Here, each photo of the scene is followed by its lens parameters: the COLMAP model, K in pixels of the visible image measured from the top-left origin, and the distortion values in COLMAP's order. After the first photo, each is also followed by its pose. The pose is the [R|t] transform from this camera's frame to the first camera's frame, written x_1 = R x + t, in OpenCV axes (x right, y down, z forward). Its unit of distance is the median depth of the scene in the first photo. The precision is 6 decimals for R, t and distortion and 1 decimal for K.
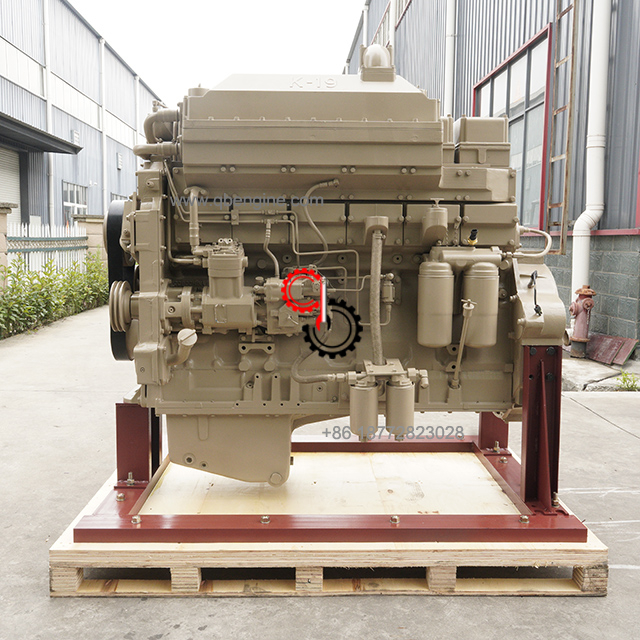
lens RADIAL K [[734.1, 0, 321.8], [0, 734.1, 319.8], [0, 0, 1]] dist [-0.003009, 0.000000]
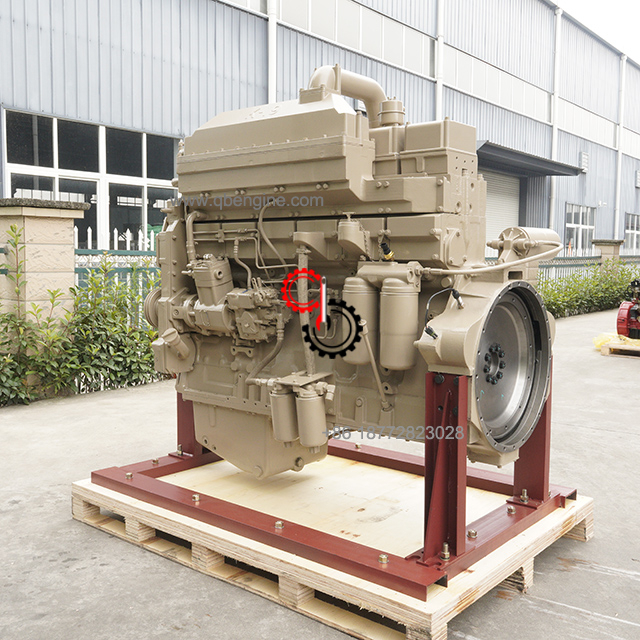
lens RADIAL K [[734.1, 0, 319.4], [0, 734.1, 319.1], [0, 0, 1]] dist [-0.003009, 0.000000]
pose [[0.753359, 0.052927, -0.655476, 0.758017], [-0.072614, 0.997356, -0.002924, -0.016189], [0.653588, 0.049800, 0.755210, 0.230176]]
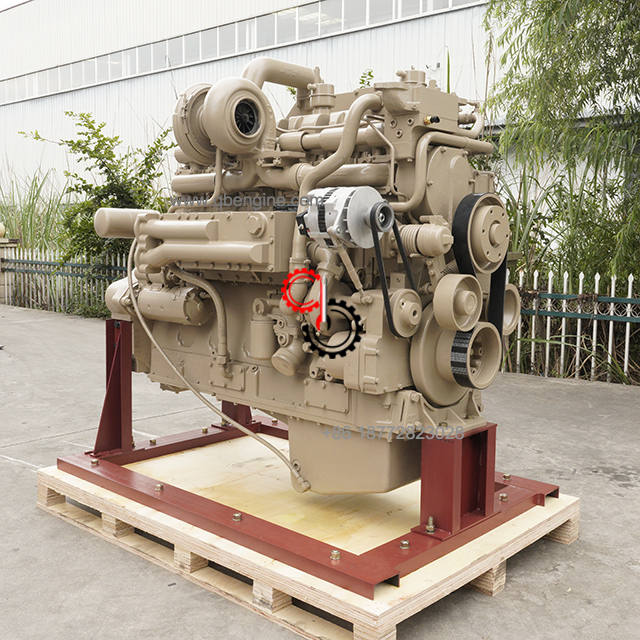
lens RADIAL K [[769.4, 0, 320.4], [0, 769.4, 320.6], [0, 0, 1]] dist [0.004393, 0.000000]
pose [[-0.726008, -0.090819, 0.681663, -0.803269], [0.056627, 0.979980, 0.190875, -0.214330], [-0.685351, 0.177177, -0.706330, 1.908092]]
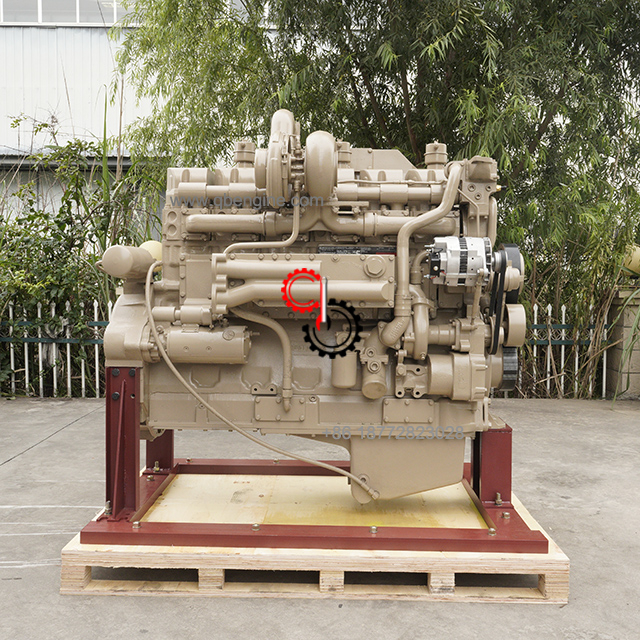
lens RADIAL K [[769.4, 0, 317.1], [0, 769.4, 320.2], [0, 0, 1]] dist [0.004393, 0.000000]
pose [[-0.998905, -0.019706, 0.042428, -0.042311], [-0.012403, 0.986054, 0.165962, -0.257587], [-0.045107, 0.165254, -0.985219, 2.355695]]
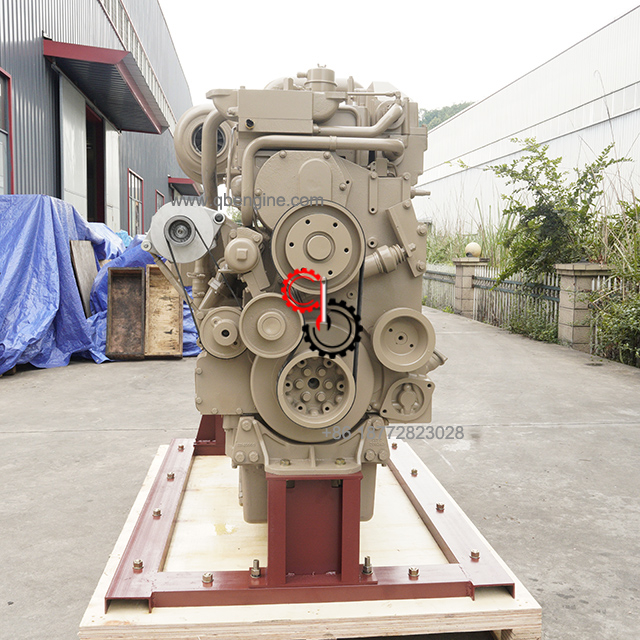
lens RADIAL K [[734.1, 0, 322.8], [0, 734.1, 319.6], [0, 0, 1]] dist [-0.003009, 0.000000]
pose [[-0.077314, -0.102022, 0.991773, -1.067167], [0.095307, 0.989439, 0.109211, -0.137005], [-0.992441, 0.102967, -0.066775, 1.148554]]
